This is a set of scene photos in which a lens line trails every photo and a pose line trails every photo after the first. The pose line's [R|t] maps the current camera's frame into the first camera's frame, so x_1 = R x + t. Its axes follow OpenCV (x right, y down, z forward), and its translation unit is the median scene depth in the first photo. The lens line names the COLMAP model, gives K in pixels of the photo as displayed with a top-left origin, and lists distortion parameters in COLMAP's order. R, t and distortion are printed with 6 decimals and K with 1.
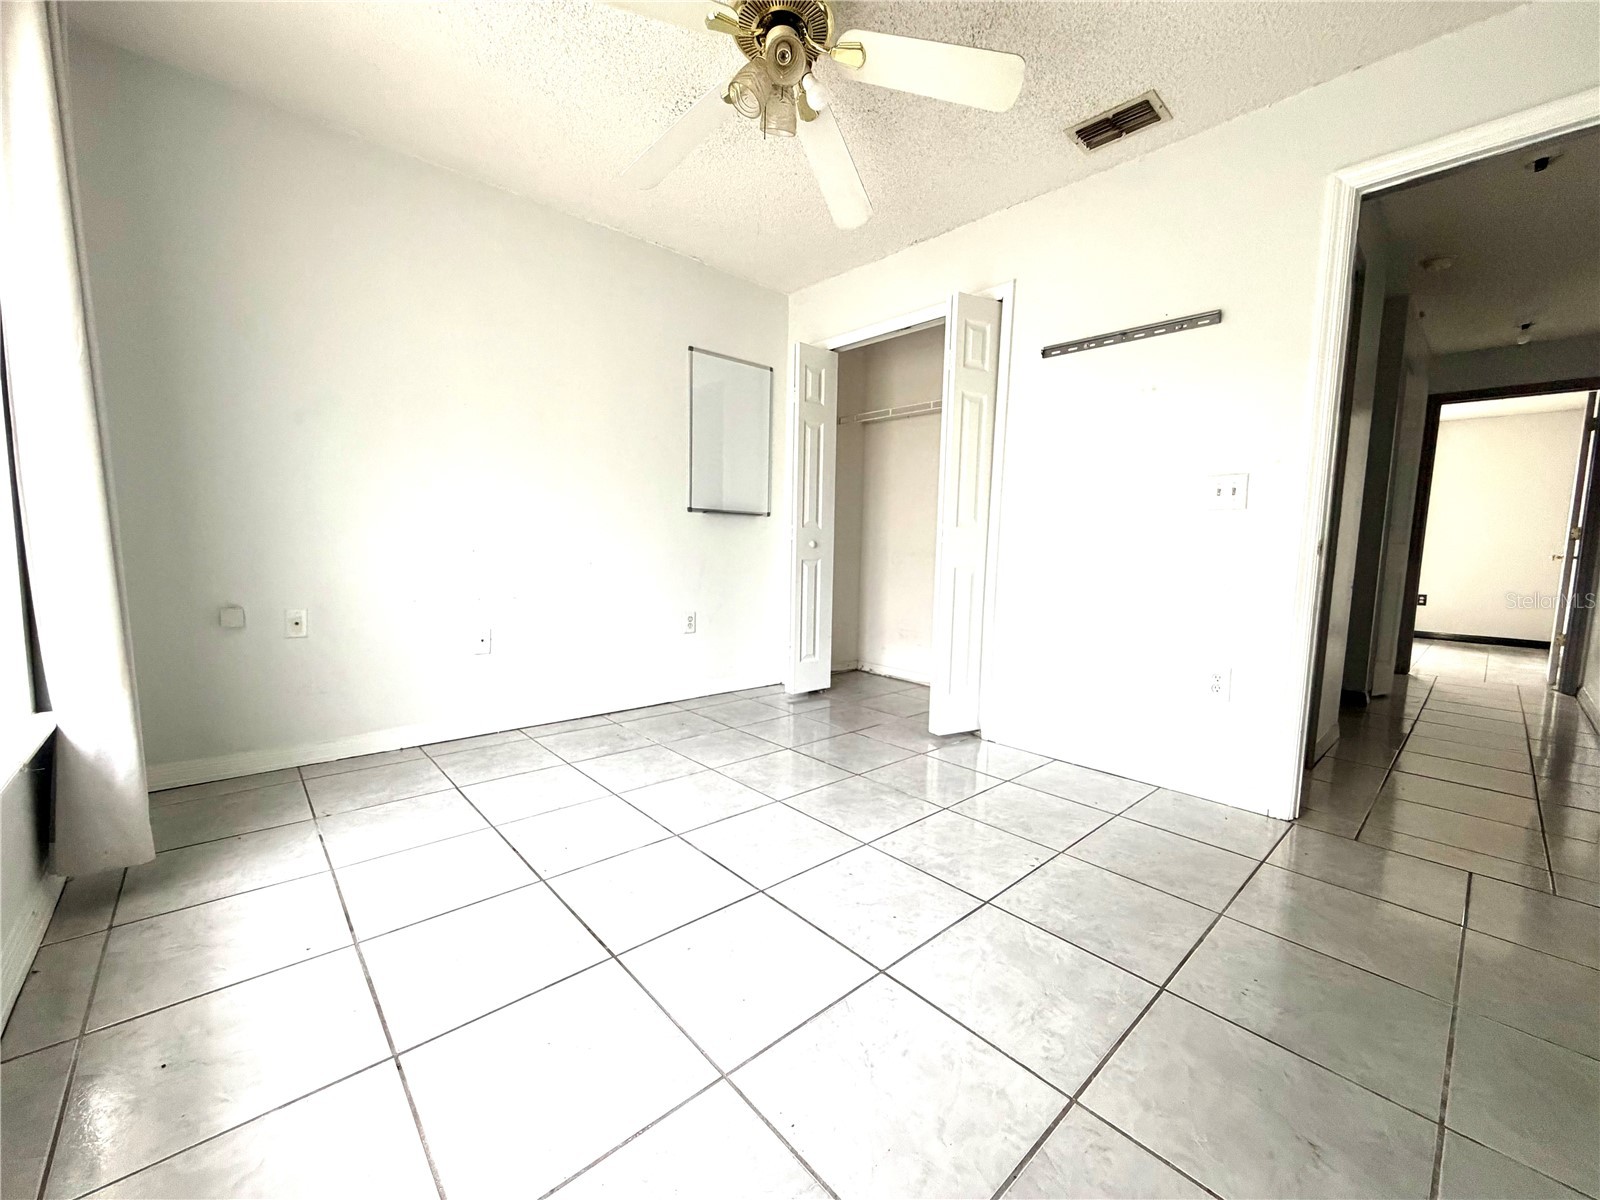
lens RADIAL K [[639.5, 0, 793.1], [0, 639.5, 600.7], [0, 0, 1]] dist [-0.000590, -0.000156]
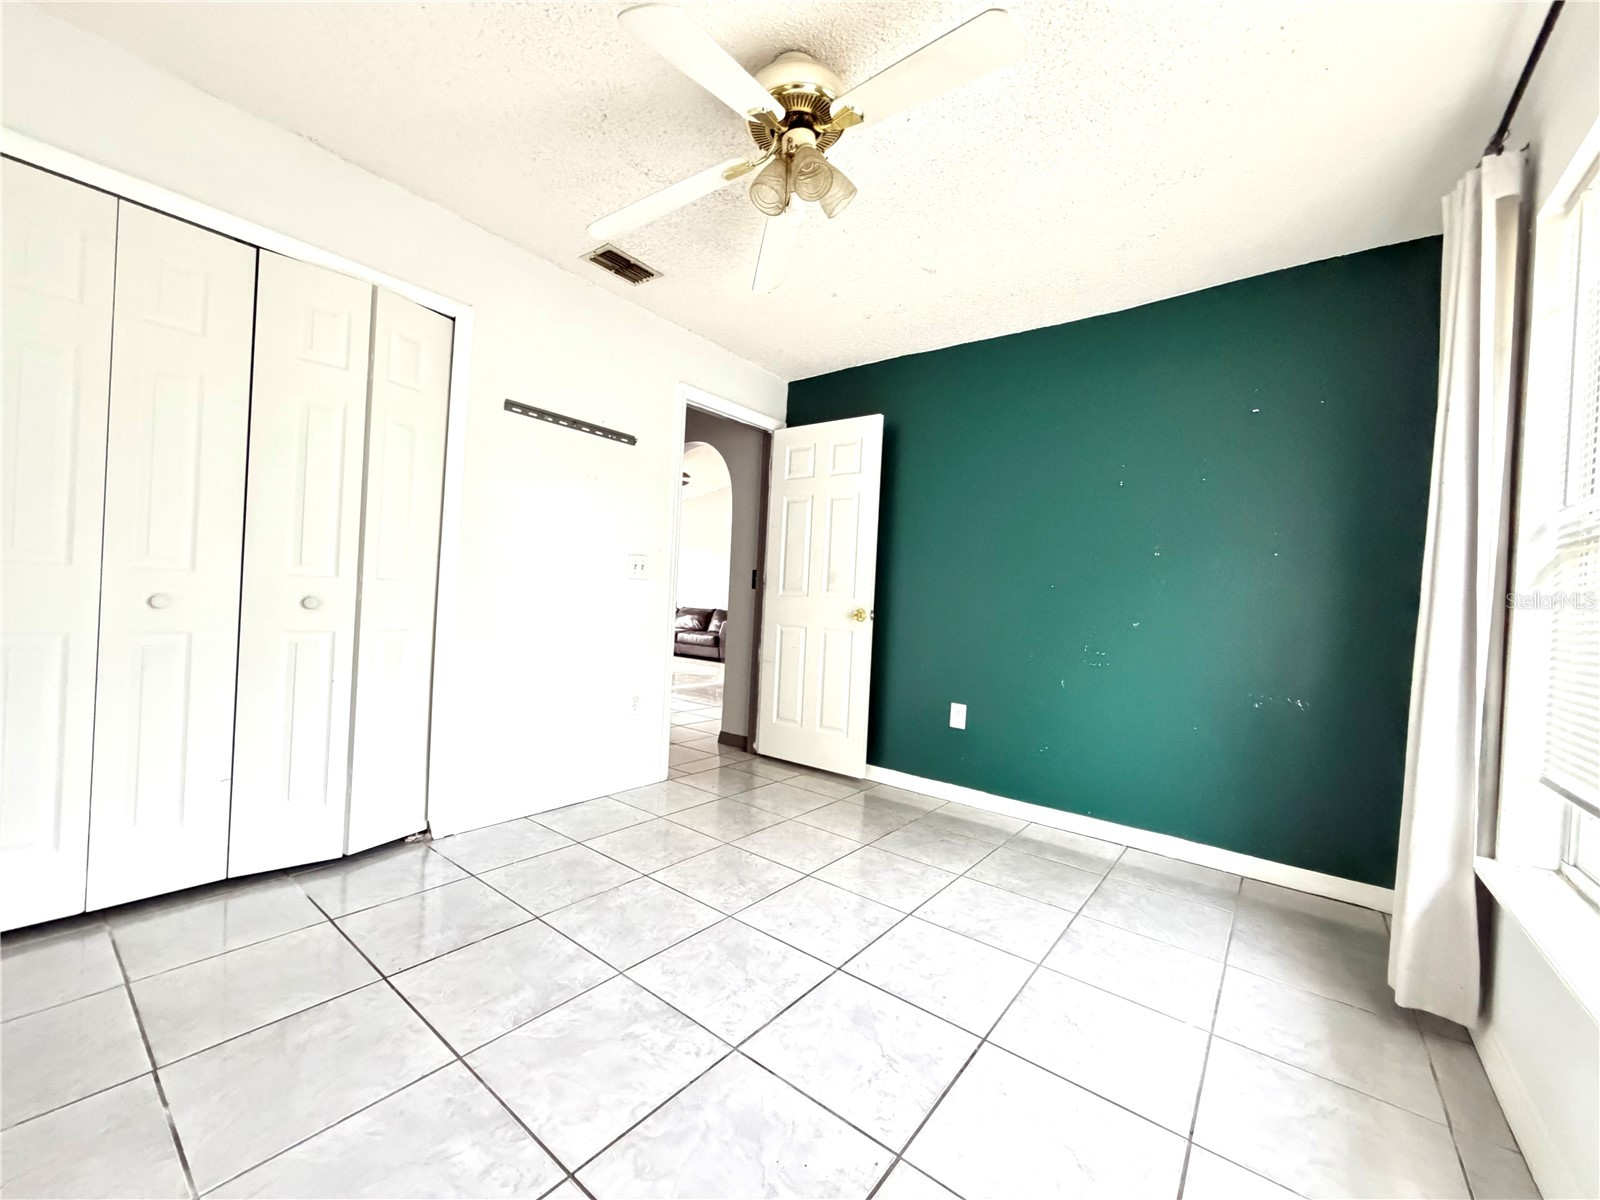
lens RADIAL K [[639.5, 0, 793.1], [0, 639.5, 600.7], [0, 0, 1]] dist [-0.000590, -0.000156]
pose [[-0.178840, -0.034807, 0.983262, -0.740866], [0.034432, 0.998540, 0.041610, -0.136230], [-0.983276, 0.041297, -0.177380, 0.876797]]
